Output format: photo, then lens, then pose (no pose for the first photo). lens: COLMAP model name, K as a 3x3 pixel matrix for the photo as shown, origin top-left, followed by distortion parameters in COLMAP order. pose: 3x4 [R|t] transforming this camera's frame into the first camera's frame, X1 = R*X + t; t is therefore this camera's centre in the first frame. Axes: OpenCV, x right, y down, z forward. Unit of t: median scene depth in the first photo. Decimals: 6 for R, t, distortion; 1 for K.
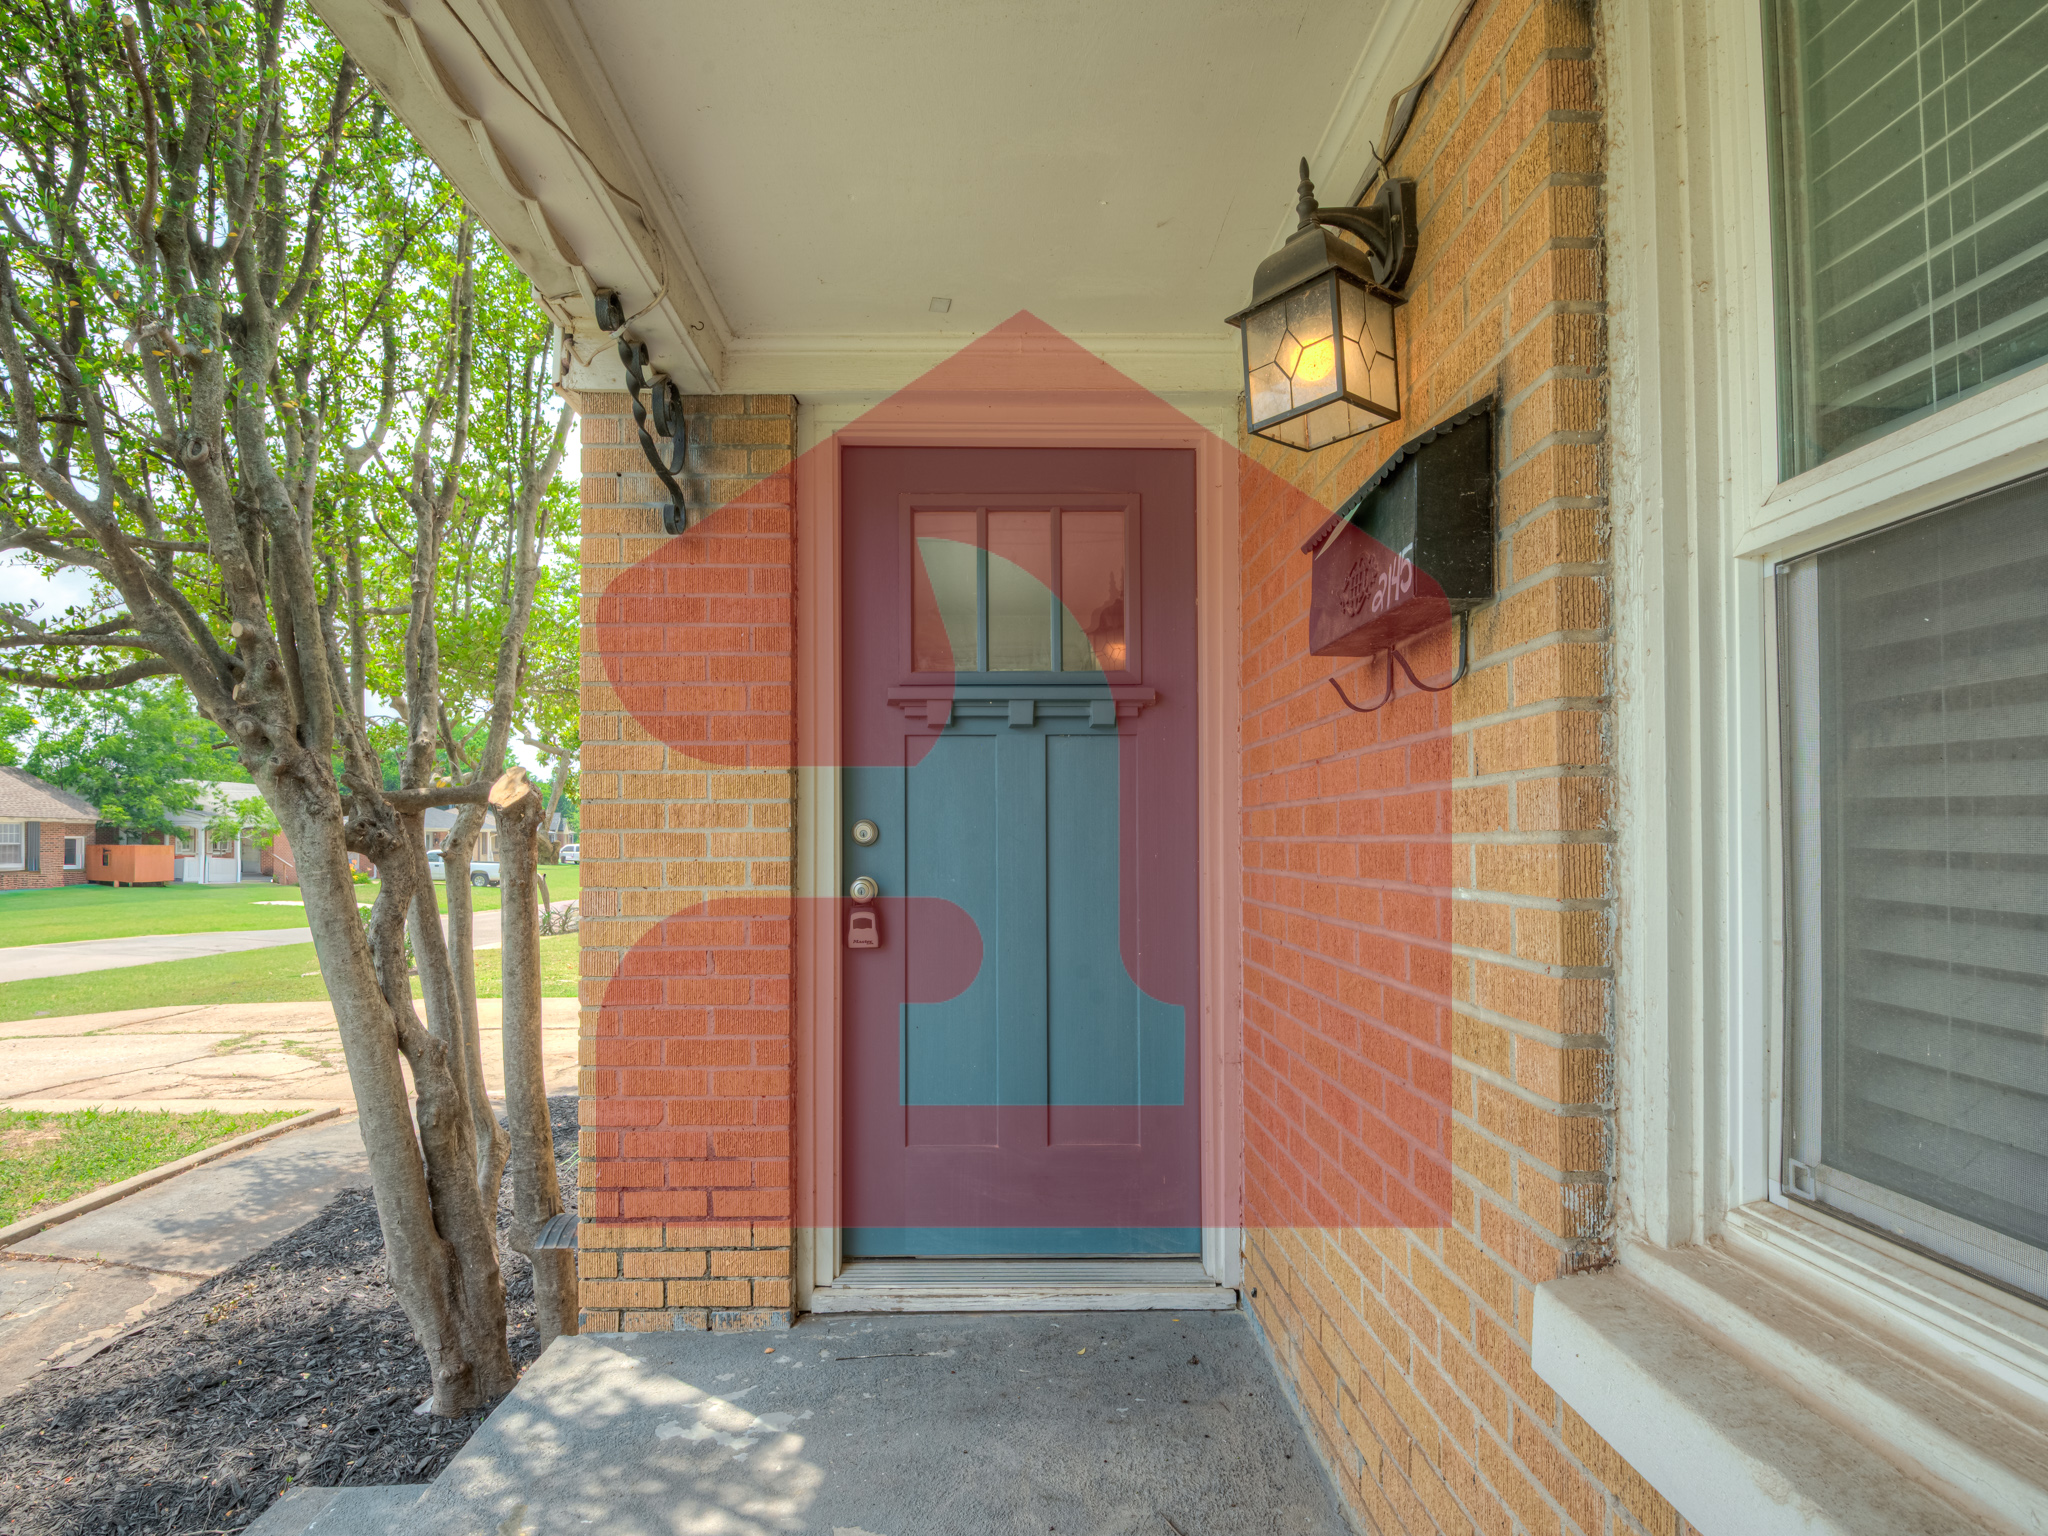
lens RADIAL K [[1036.2, 0, 1010.3], [0, 1036.2, 803.2], [0, 0, 1]] dist [0.000082, -0.019153]
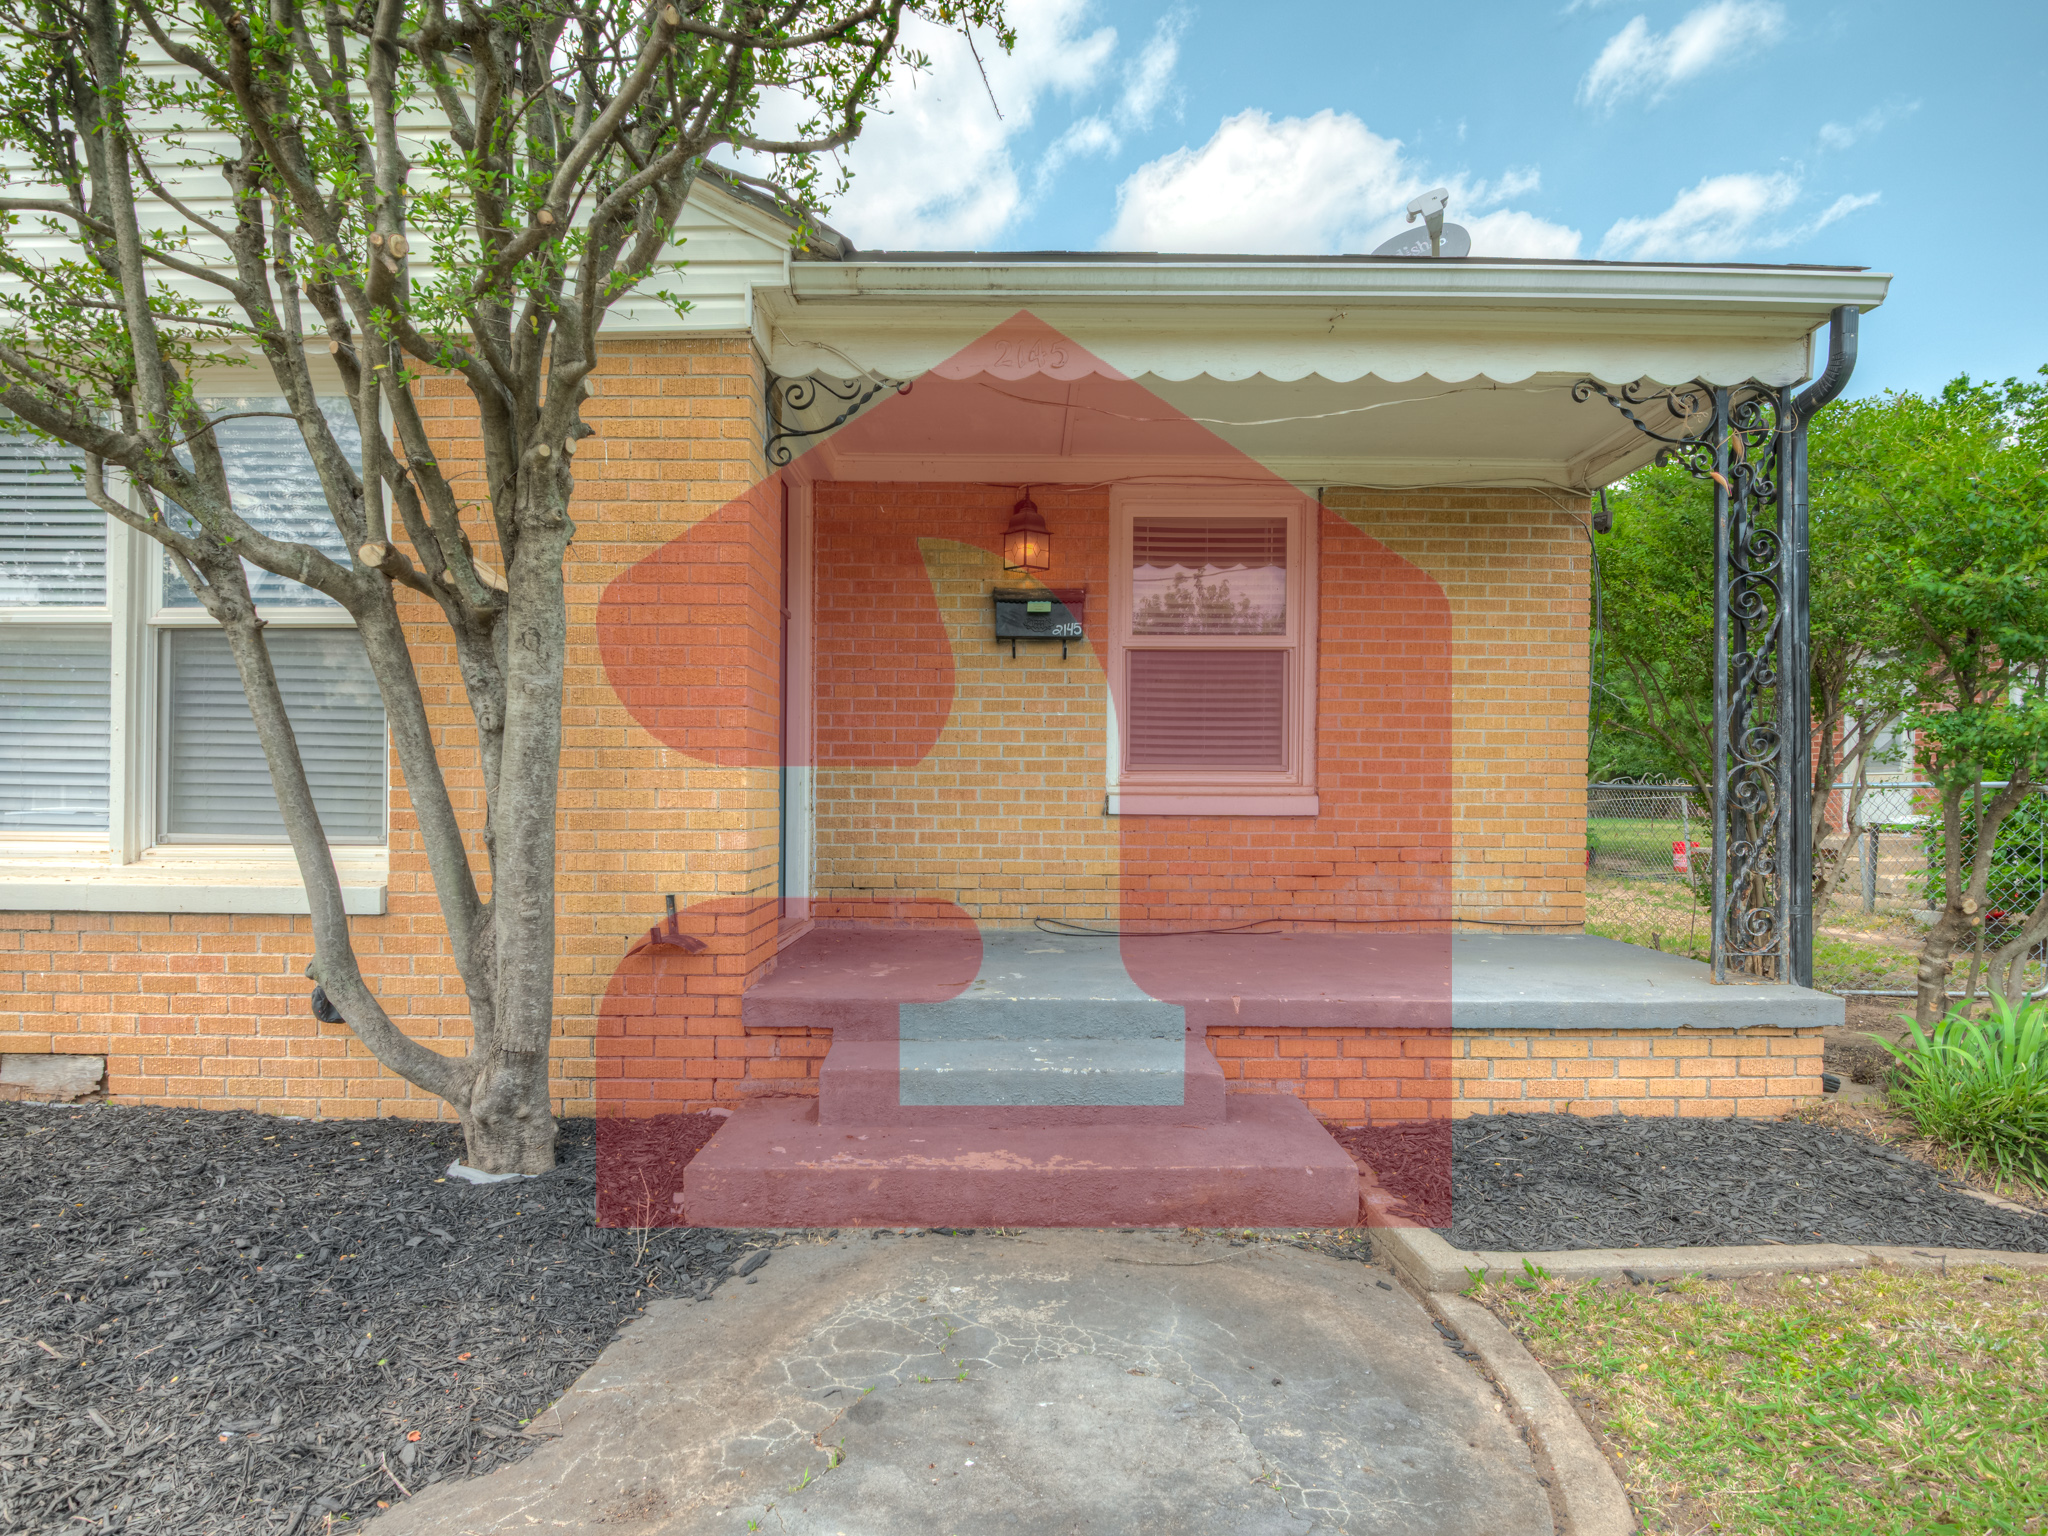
lens RADIAL K [[1036.2, 0, 1010.3], [0, 1036.2, 803.2], [0, 0, 1]] dist [0.000082, -0.019153]
pose [[0.015612, -0.010870, 0.999819, -1.861431], [-0.057163, 0.998296, 0.011746, 0.206276], [-0.998243, -0.057336, 0.014964, 0.594352]]
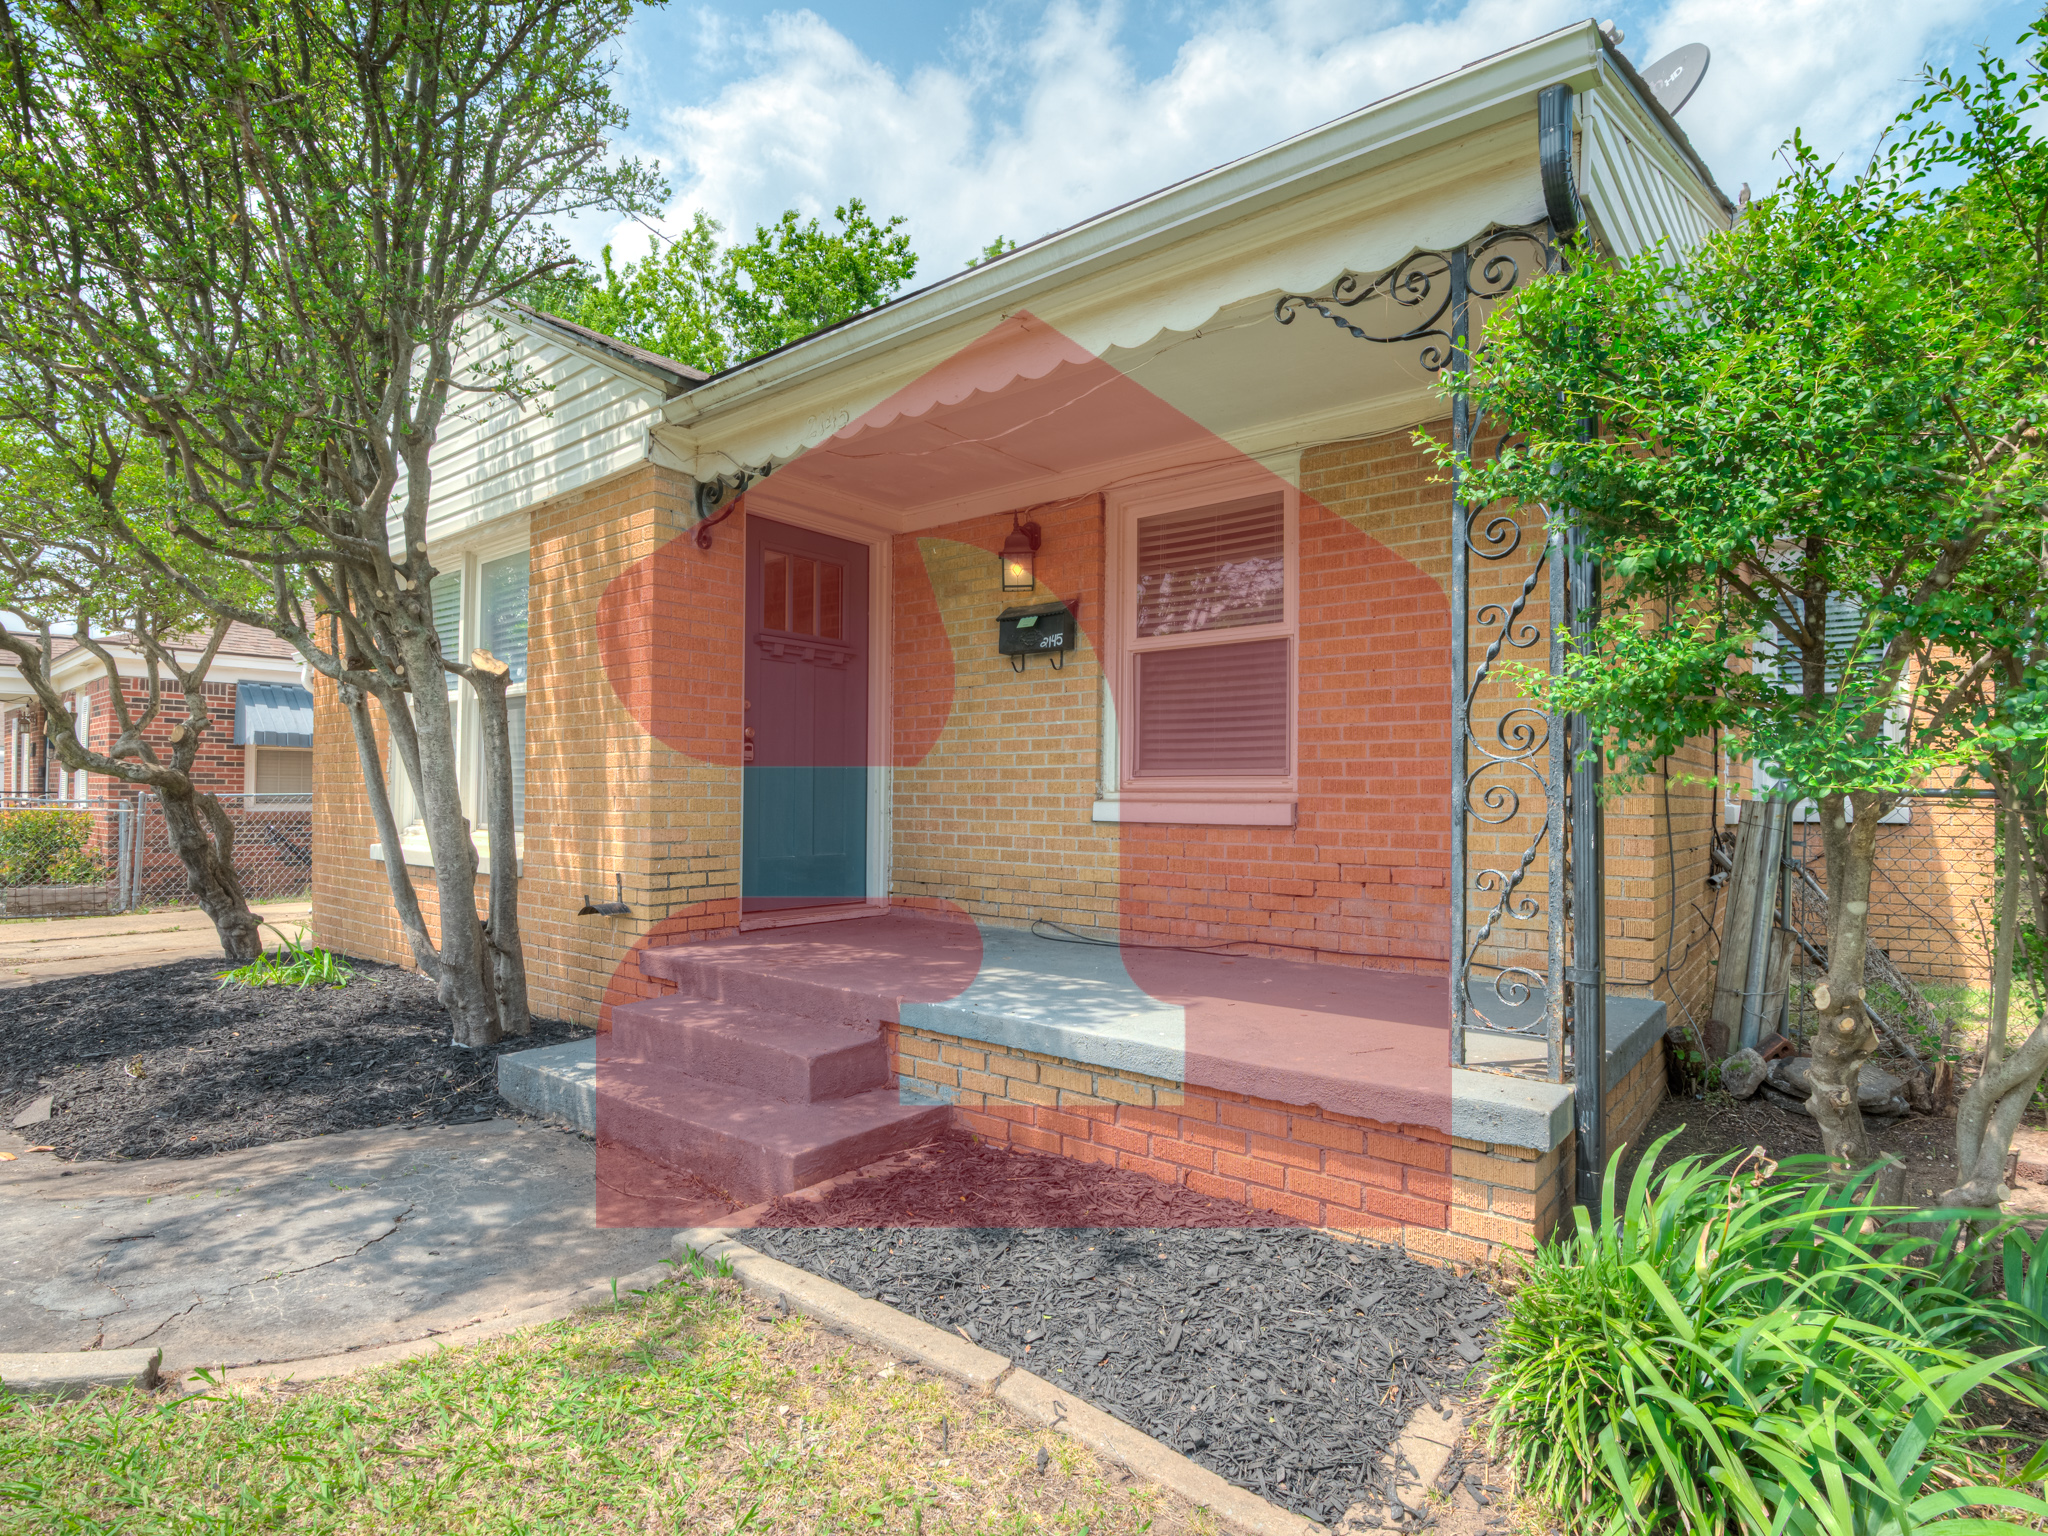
lens RADIAL K [[1041.6, 0, 1024.0], [0, 1041.6, 768.0], [0, 0, 1]] dist [-0.001193, -0.000161]
pose [[0.641424, 0.019685, 0.766934, -1.474226], [-0.042619, 0.999041, 0.010002, 0.121135], [-0.766002, -0.039101, 0.641648, -0.794750]]
